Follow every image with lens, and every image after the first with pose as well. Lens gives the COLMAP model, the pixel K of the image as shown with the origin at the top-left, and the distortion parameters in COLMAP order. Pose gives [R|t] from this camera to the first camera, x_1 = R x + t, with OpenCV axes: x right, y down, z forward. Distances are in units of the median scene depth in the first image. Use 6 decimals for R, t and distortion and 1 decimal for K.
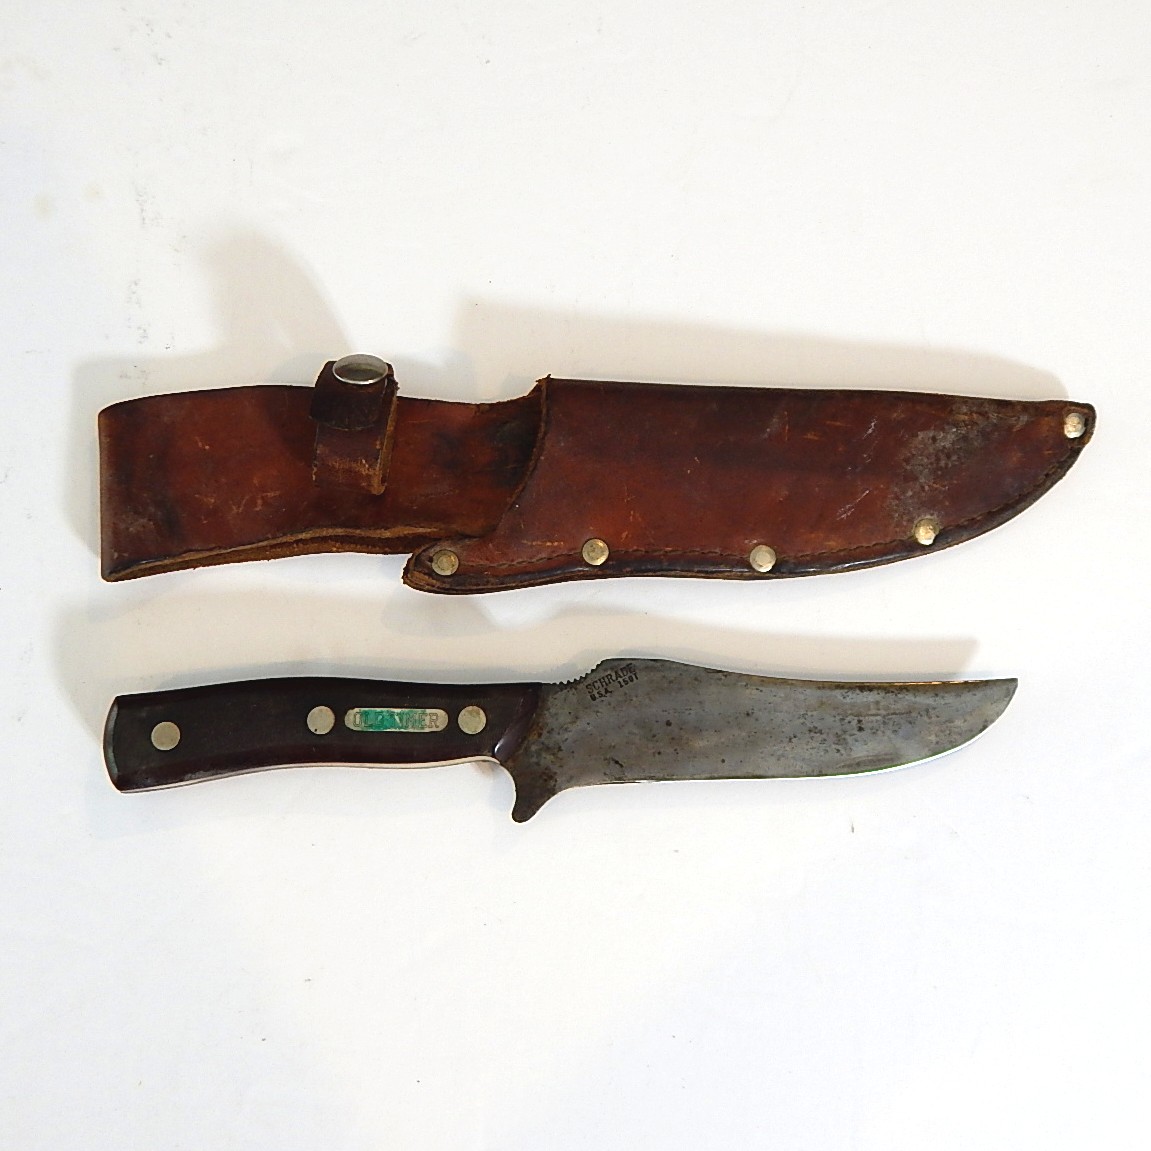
lens RADIAL K [[1106.7, 0, 601.4], [0, 1106.7, 530.9], [0, 0, 1]] dist [-0.036336, 0.007680]
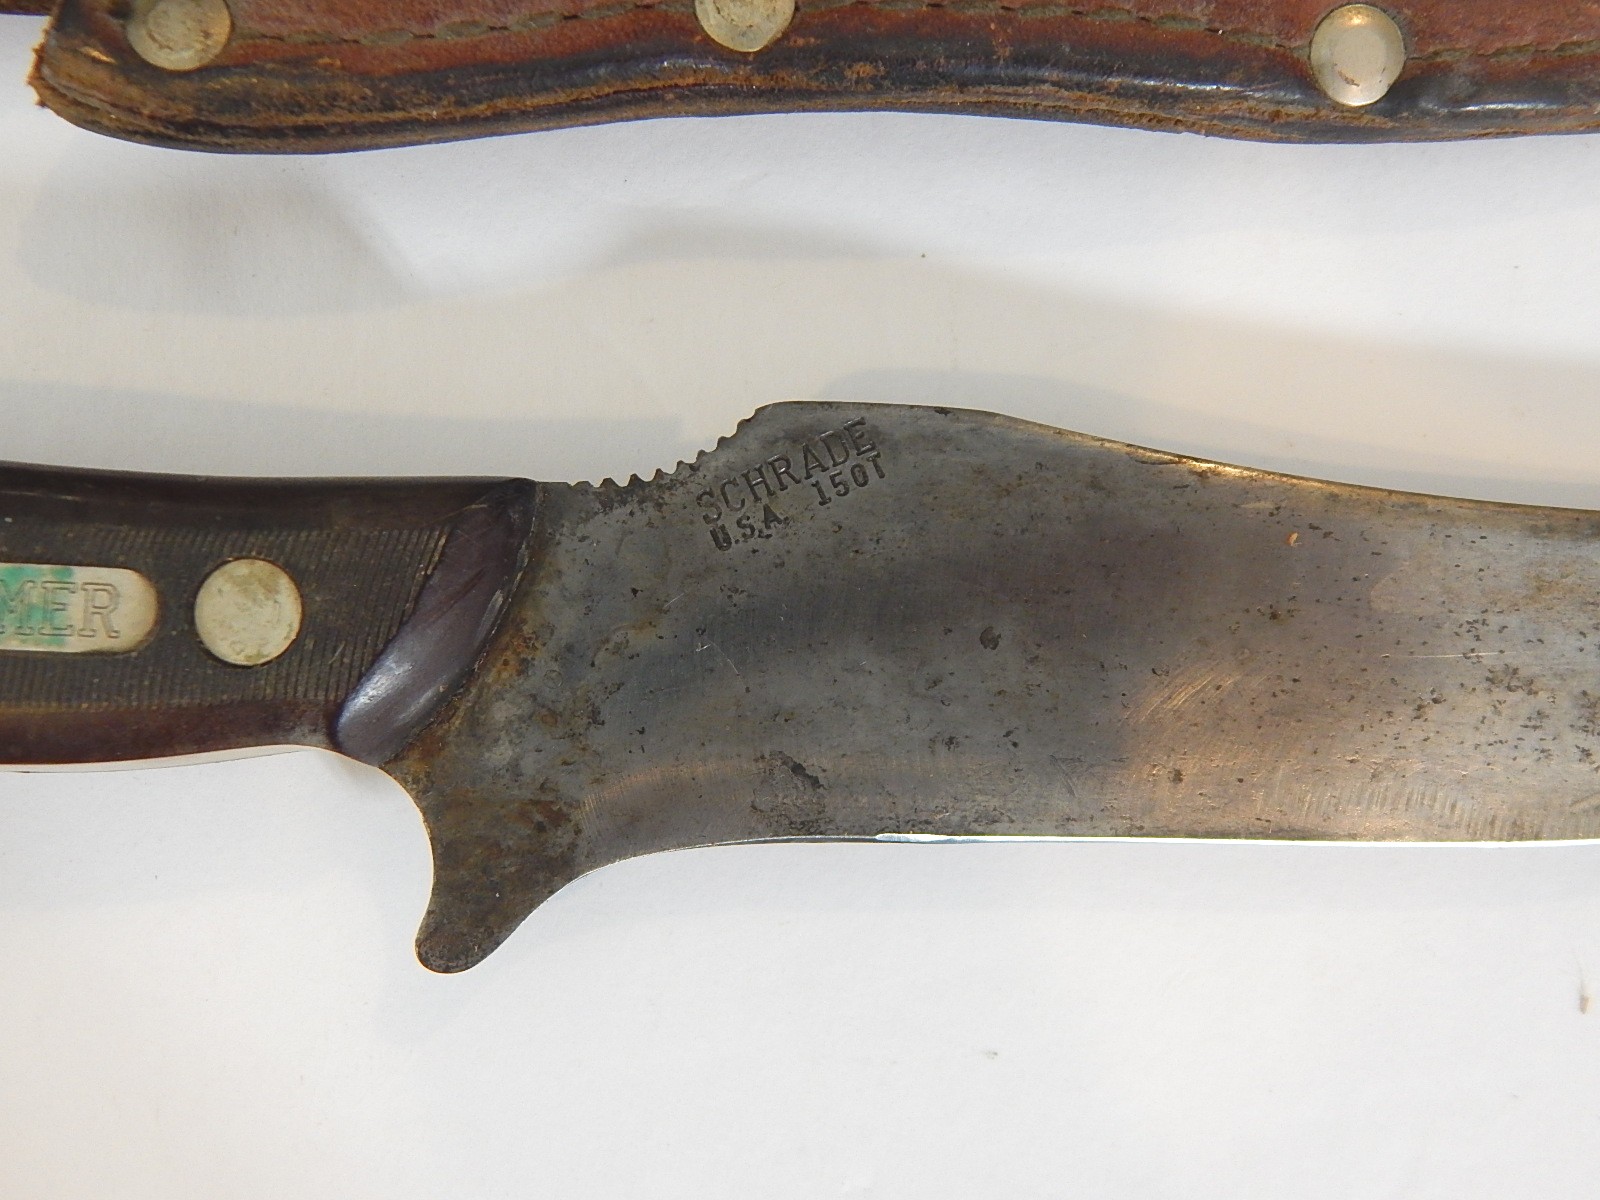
lens RADIAL K [[1504.1, 0, 800.0], [0, 1504.1, 600.0], [0, 0, 1]] dist [0.005763, -0.084192]
pose [[0.999130, 0.032750, -0.025840, 0.022630], [-0.026635, 0.977540, 0.209059, 0.086020], [0.032106, -0.208189, 0.977562, 0.626551]]
